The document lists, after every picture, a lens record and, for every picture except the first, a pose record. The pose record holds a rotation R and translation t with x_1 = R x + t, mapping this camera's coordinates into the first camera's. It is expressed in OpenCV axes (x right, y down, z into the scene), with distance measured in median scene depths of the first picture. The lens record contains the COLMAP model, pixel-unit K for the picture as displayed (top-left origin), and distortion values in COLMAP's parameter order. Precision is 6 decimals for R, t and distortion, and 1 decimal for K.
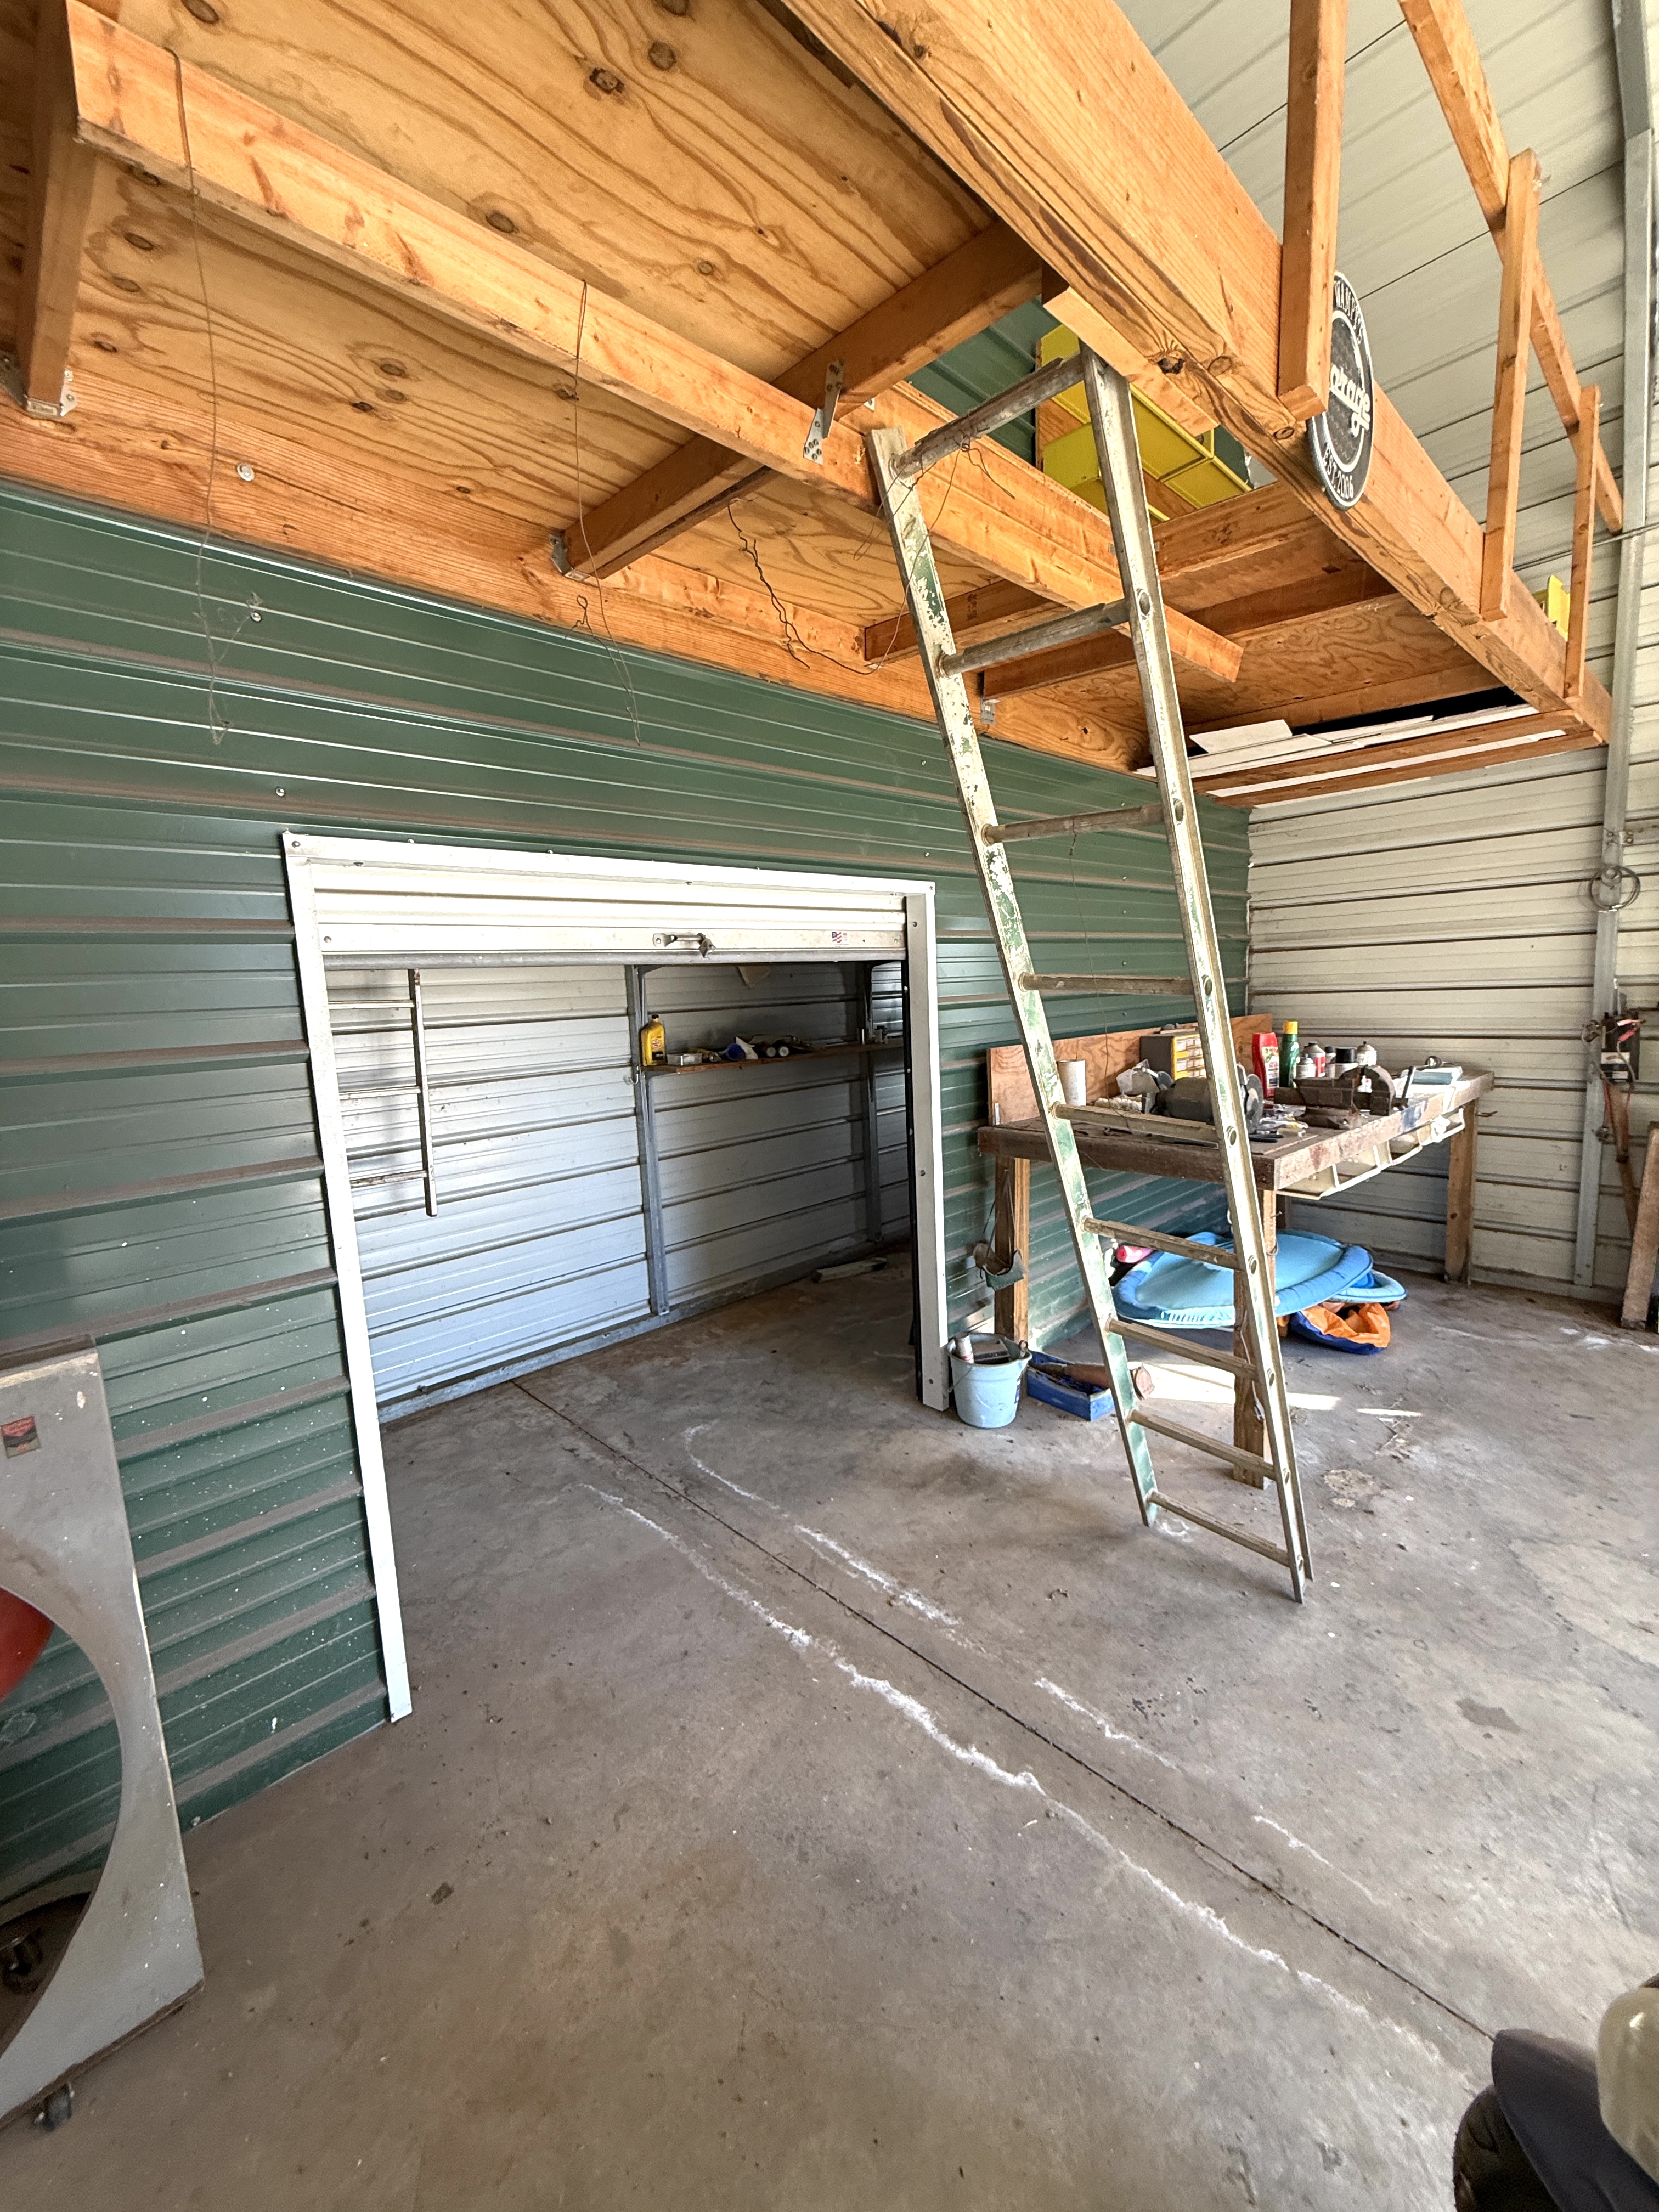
lens RADIAL K [[877.7, 0, 834.5], [0, 877.7, 1109.1], [0, 0, 1]] dist [-0.000156, 0.000214]
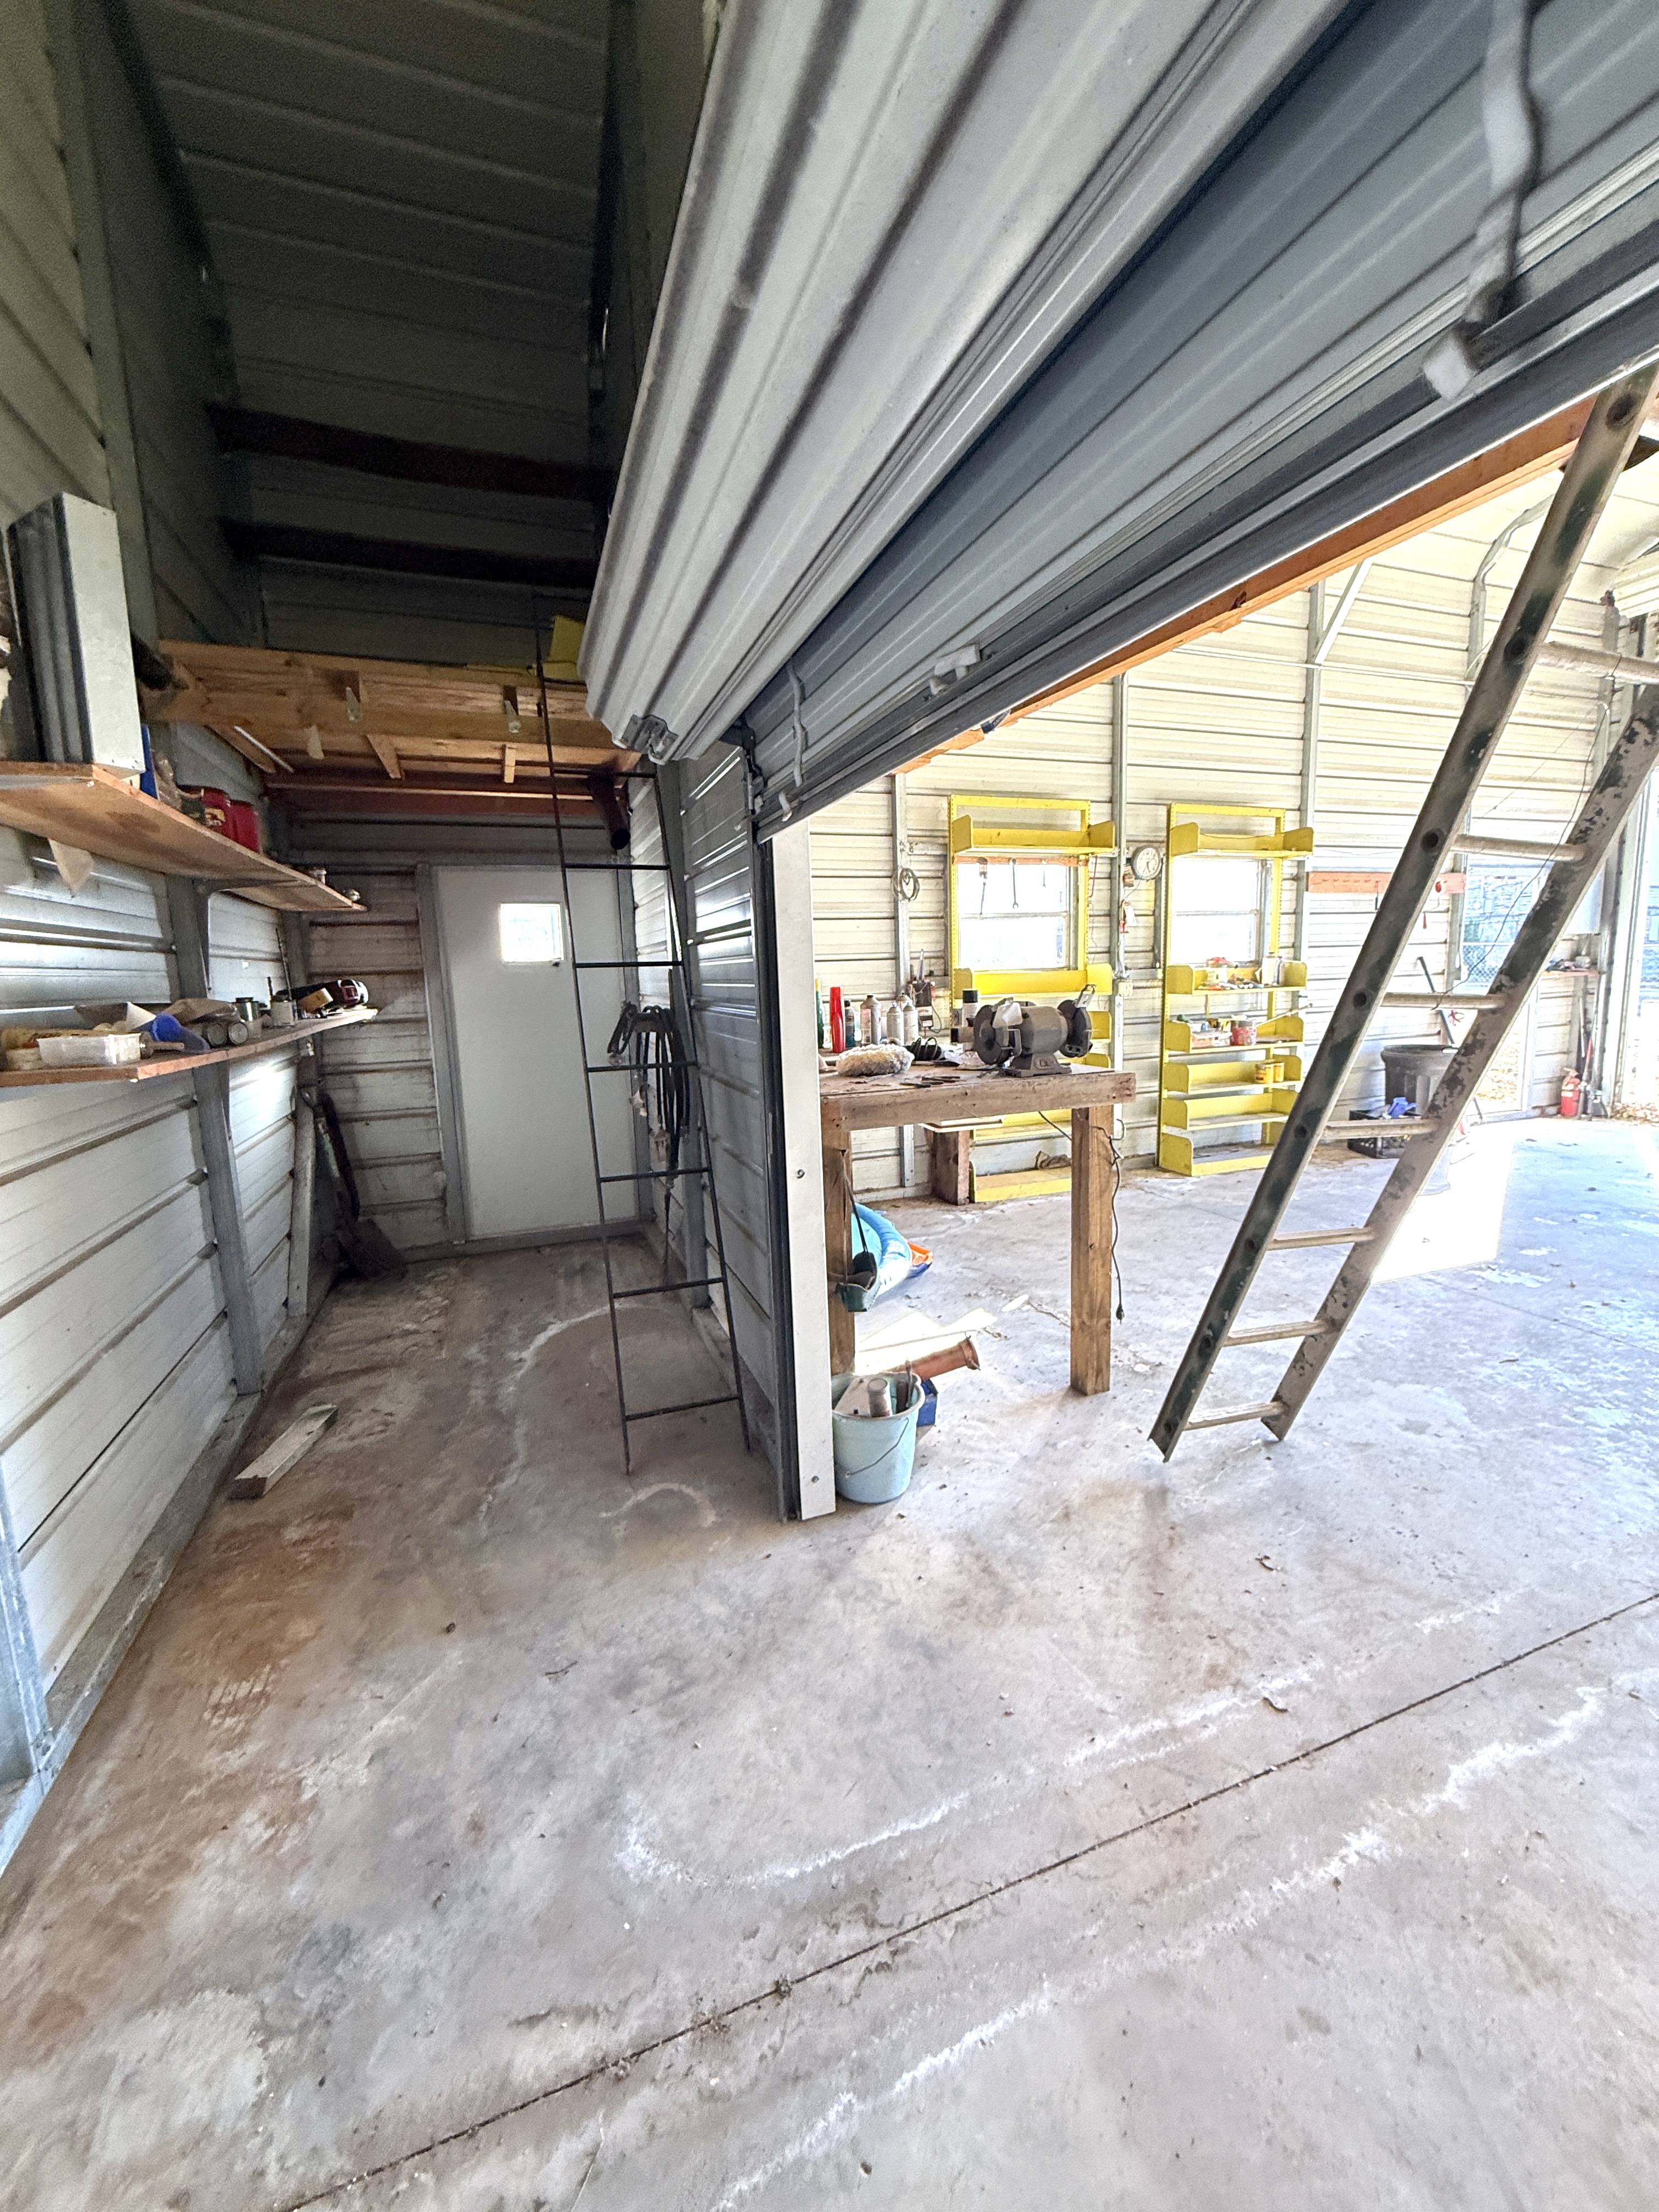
lens RADIAL K [[877.7, 0, 832.9], [0, 877.7, 1092.8], [0, 0, 1]] dist [-0.000156, 0.000214]
pose [[0.401950, -0.095288, 0.910690, -0.455316], [0.138798, 0.989418, 0.042265, -0.011798], [-0.905081, 0.109413, 0.410923, 0.647951]]
